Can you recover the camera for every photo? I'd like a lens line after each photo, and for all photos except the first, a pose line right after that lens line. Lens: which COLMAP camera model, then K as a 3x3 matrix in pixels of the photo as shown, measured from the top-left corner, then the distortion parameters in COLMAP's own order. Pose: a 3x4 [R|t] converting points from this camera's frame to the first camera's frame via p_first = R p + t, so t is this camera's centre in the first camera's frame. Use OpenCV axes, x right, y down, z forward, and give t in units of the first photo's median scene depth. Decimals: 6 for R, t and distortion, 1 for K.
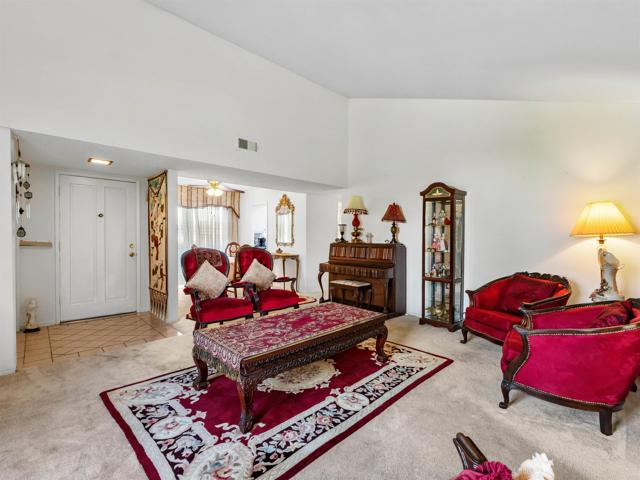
lens RADIAL K [[304.1, 0, 329.5], [0, 304.1, 243.9], [0, 0, 1]] dist [0.002550, -0.000407]
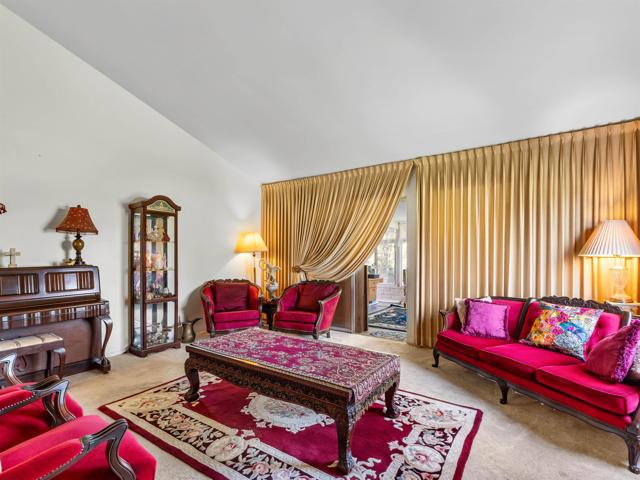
lens RADIAL K [[310.6, 0, 318.0], [0, 310.6, 258.3], [0, 0, 1]] dist [0.002640, -0.000115]
pose [[-0.169566, -0.023146, 0.985247, -1.078556], [0.025629, 0.999282, 0.027887, -0.040951], [-0.985186, 0.029979, -0.168851, 1.126660]]
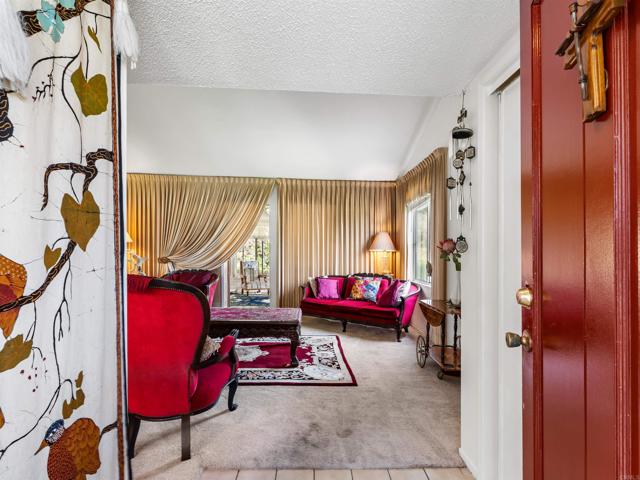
lens RADIAL K [[321.8, 0, 320.0], [0, 321.8, 240.0], [0, 0, 1]] dist [0.001317, 0.000228]
pose [[-0.726134, 0.000842, 0.687553, -1.384597], [-0.006515, 0.999946, -0.008105, -0.044457], [-0.687523, -0.010365, -0.726089, 1.847228]]
